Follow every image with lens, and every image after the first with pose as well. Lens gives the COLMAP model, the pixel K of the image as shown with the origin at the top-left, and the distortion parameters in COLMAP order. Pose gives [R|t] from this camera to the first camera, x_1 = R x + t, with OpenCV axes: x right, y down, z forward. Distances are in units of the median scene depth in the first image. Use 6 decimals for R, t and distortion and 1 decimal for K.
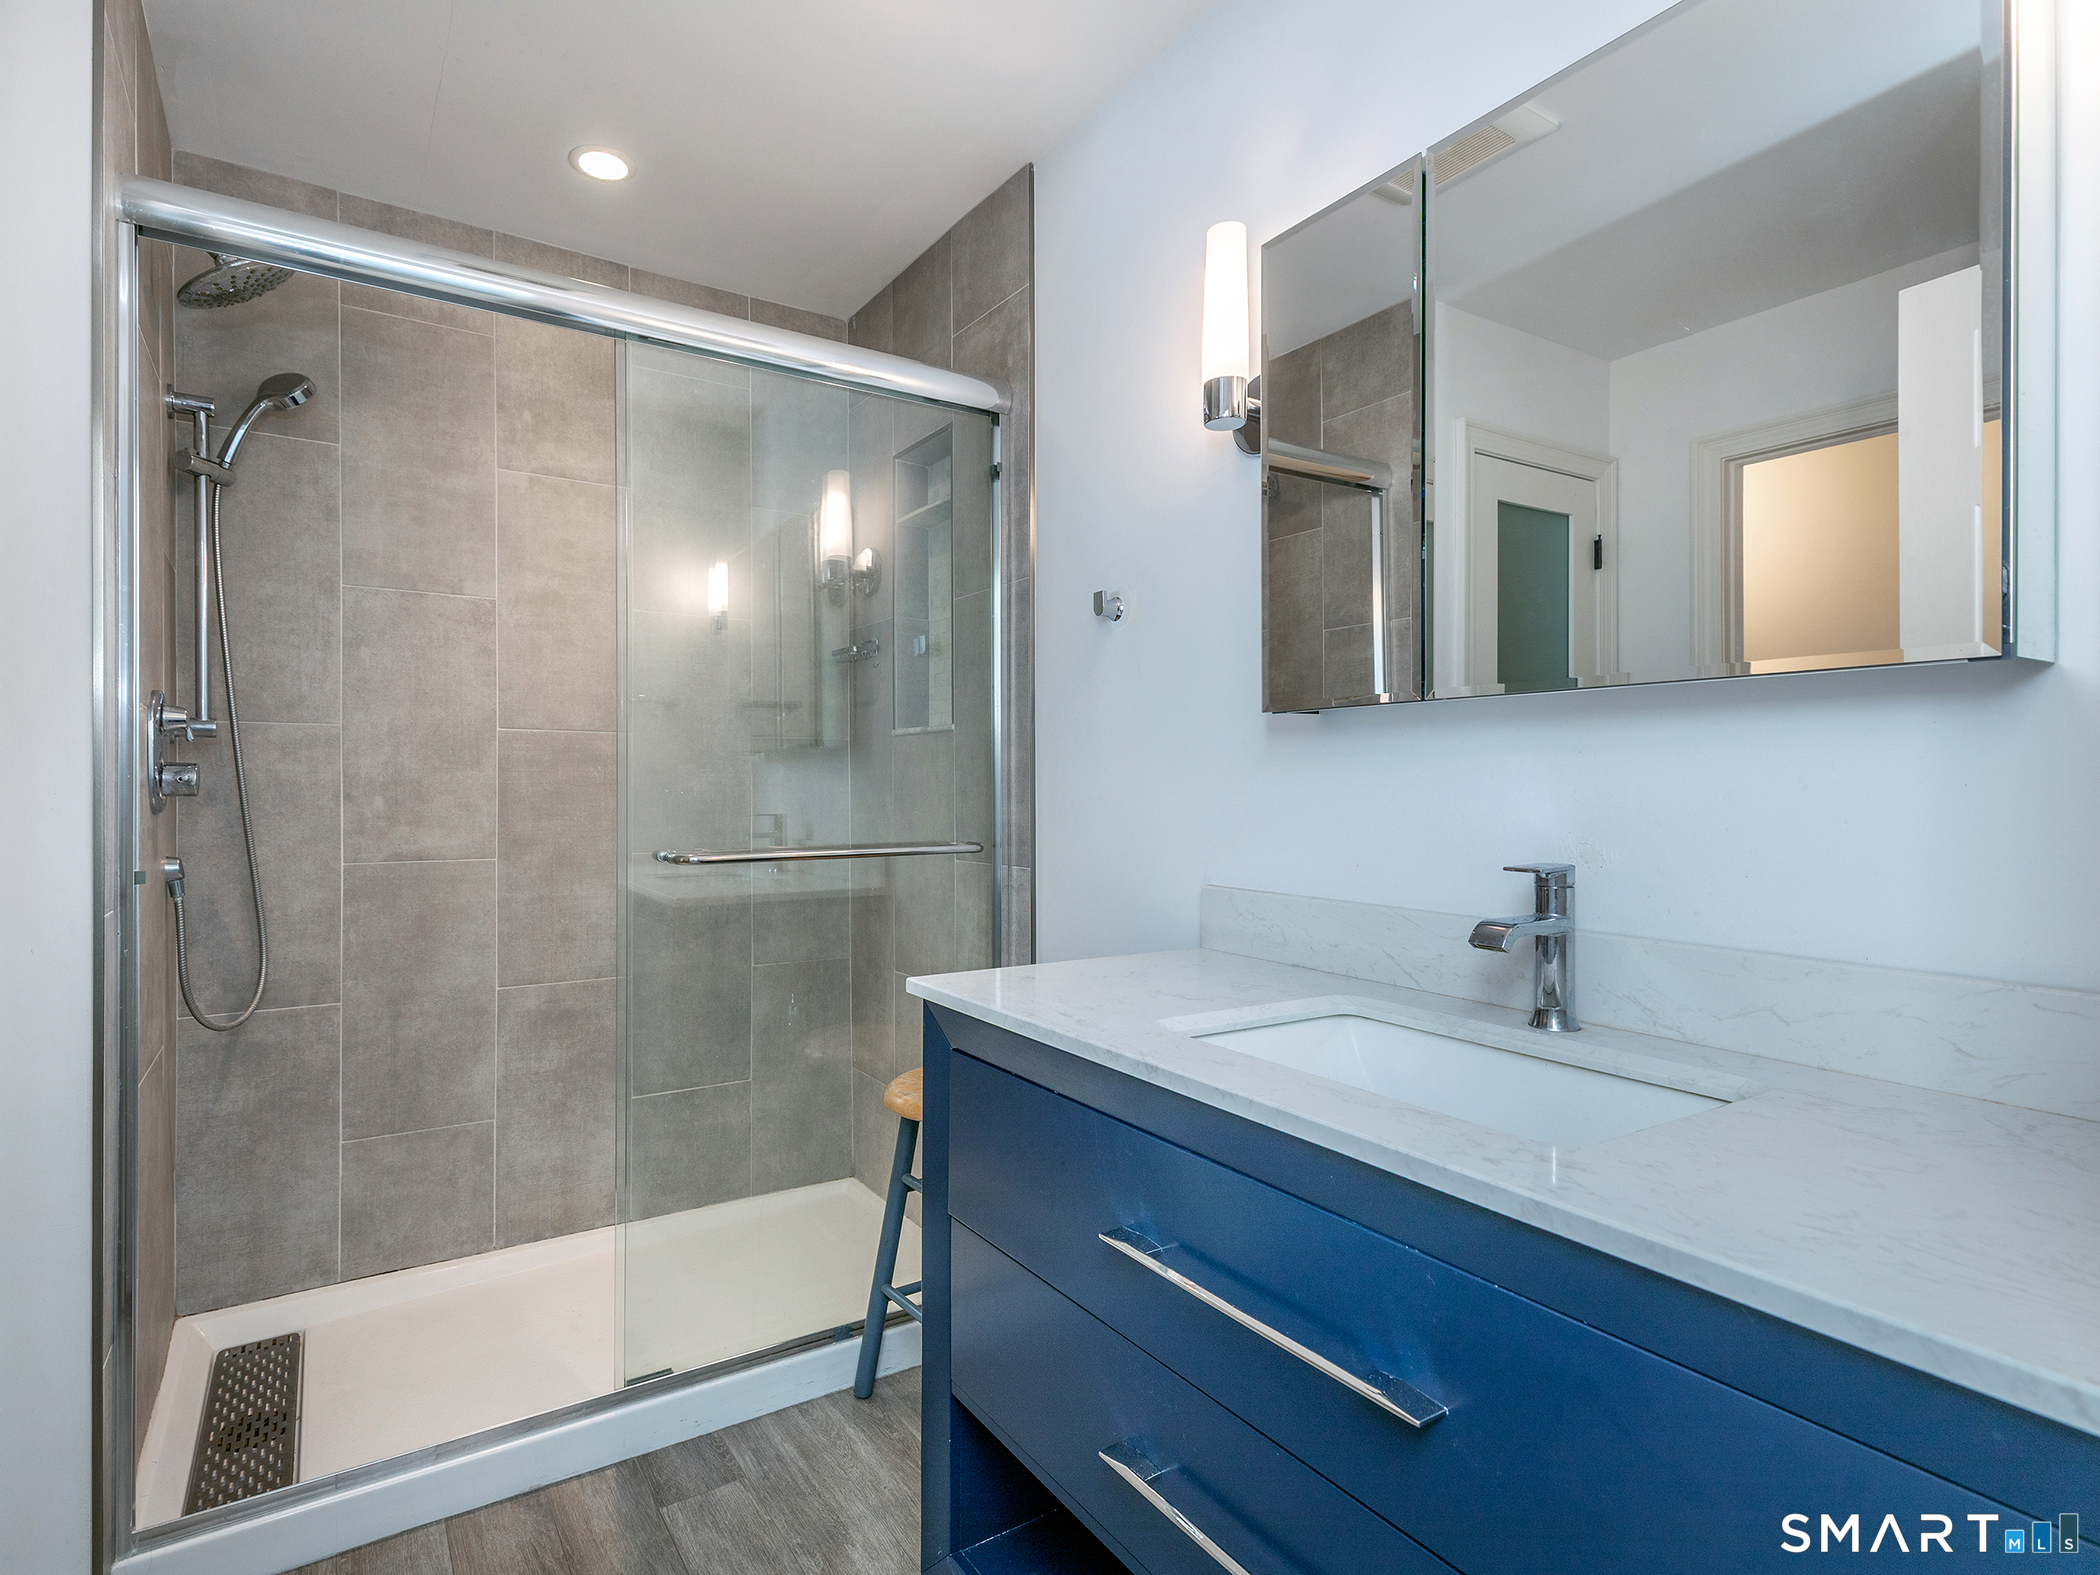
lens RADIAL K [[1078.9, 0, 1009.9], [0, 1078.9, 785.1], [0, 0, 1]] dist [0.026045, -0.000683]
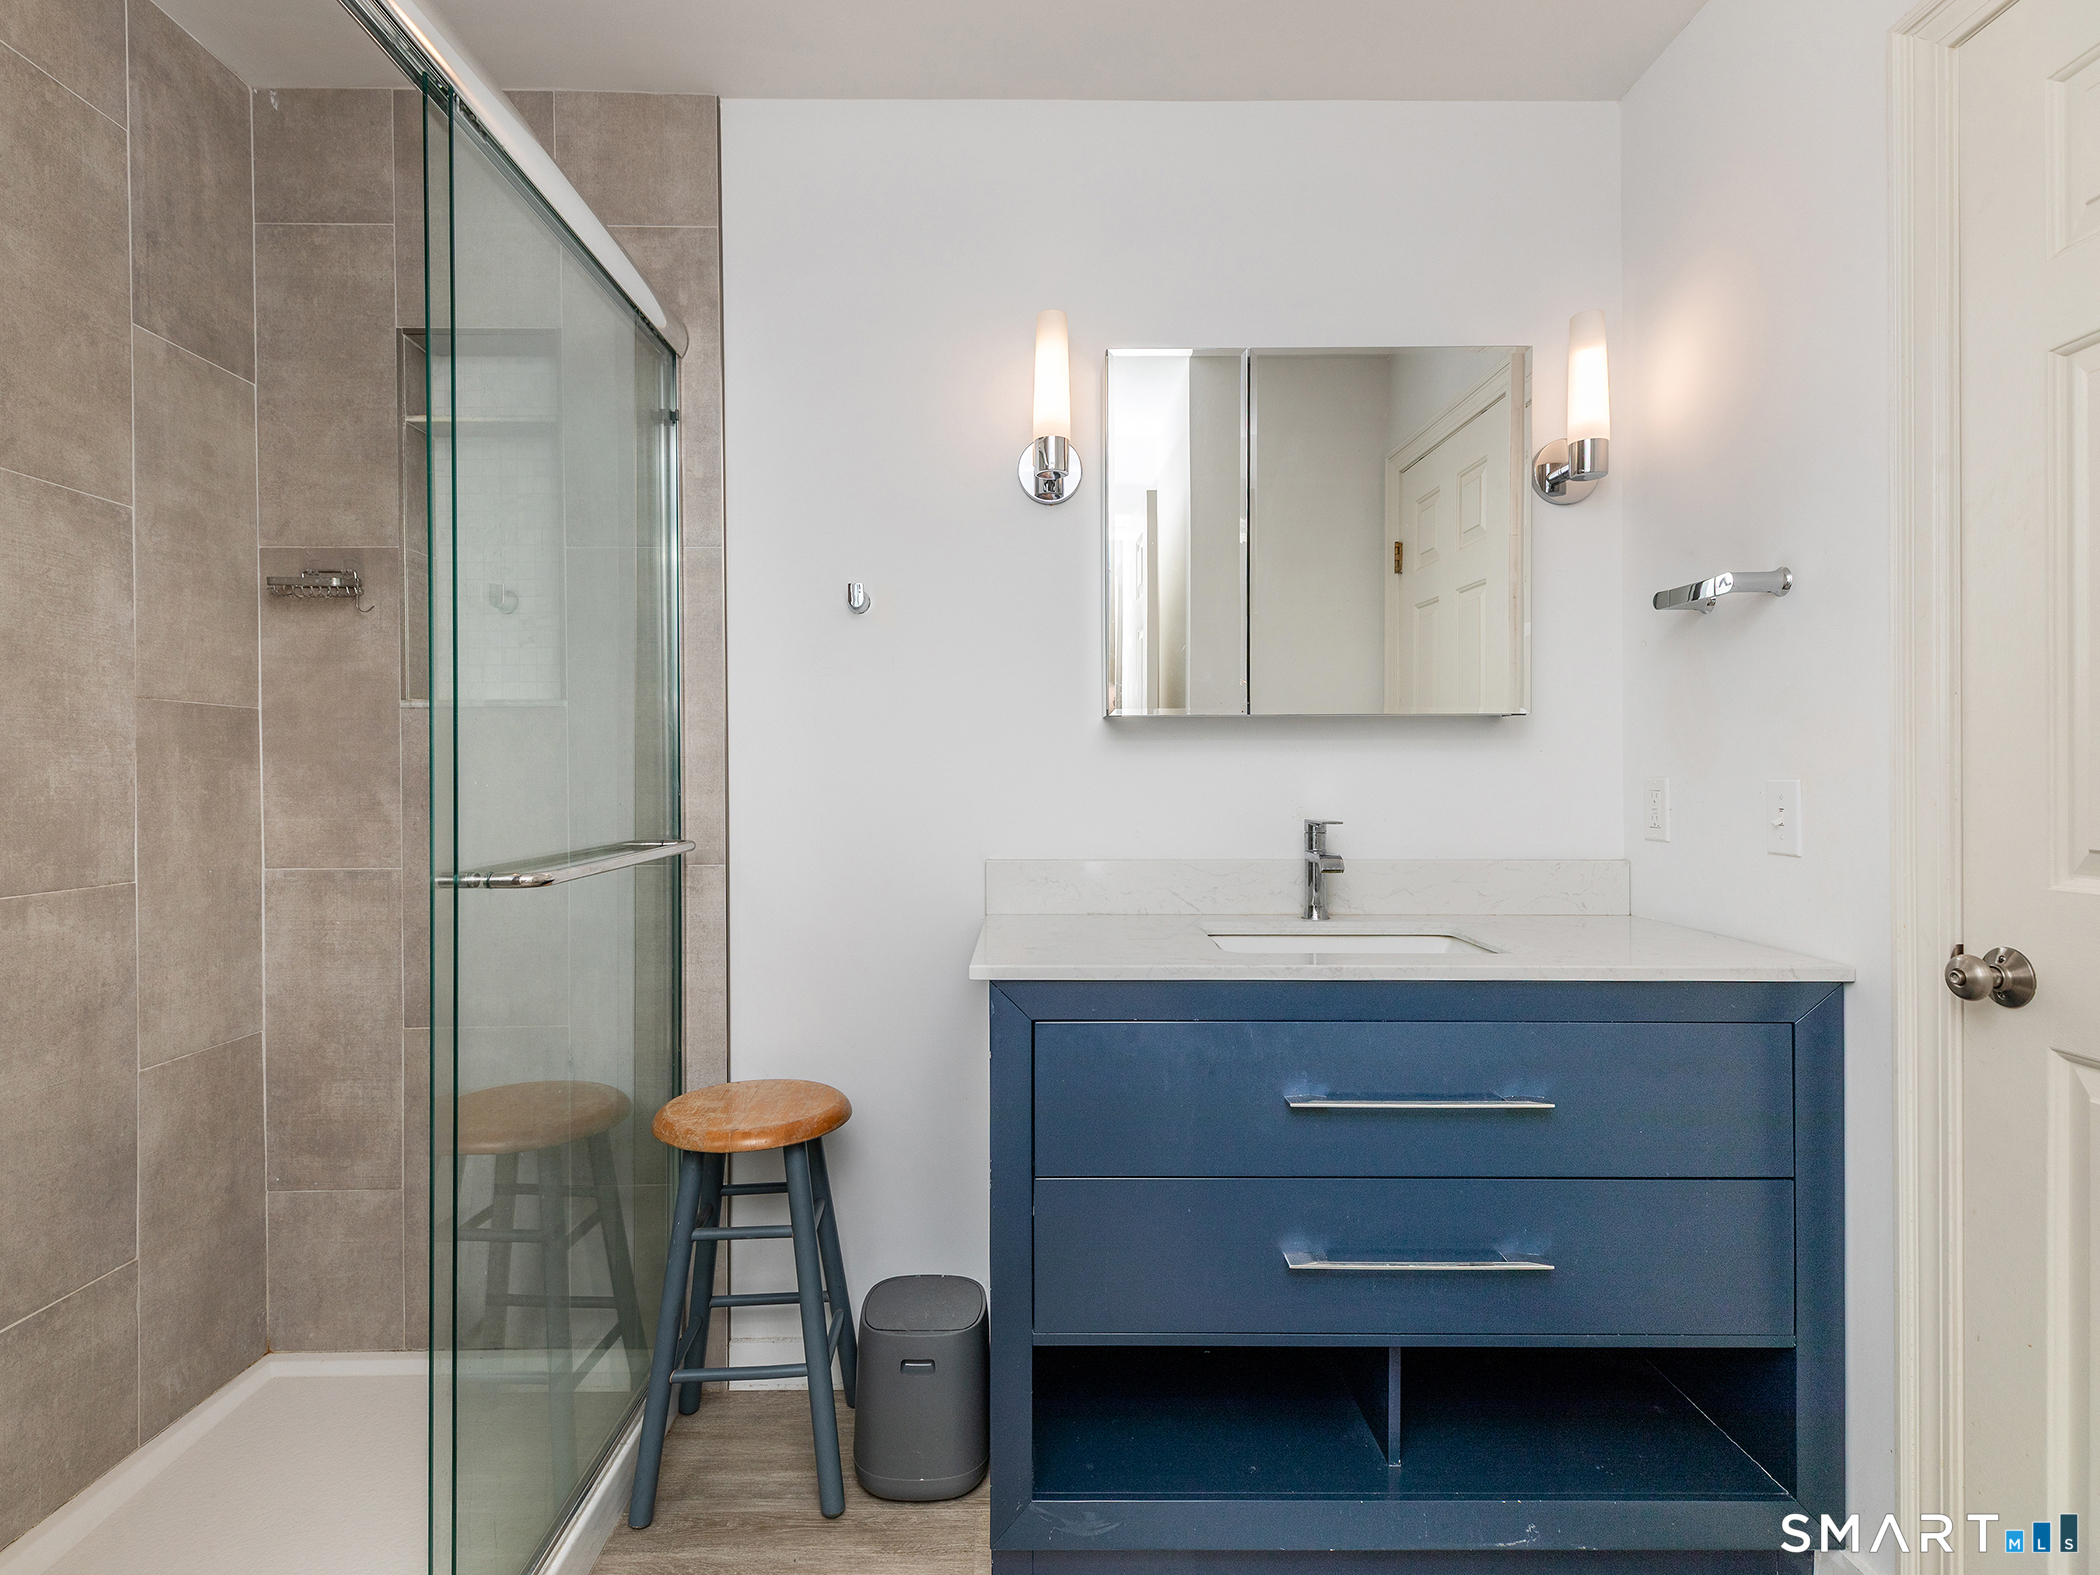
lens RADIAL K [[1078.9, 0, 1009.9], [0, 1078.9, 785.1], [0, 0, 1]] dist [0.026045, -0.000683]
pose [[0.515142, -0.009709, 0.857050, -1.103466], [0.008729, 0.999943, 0.006081, 0.010385], [-0.857060, 0.004349, 0.515197, 0.540144]]
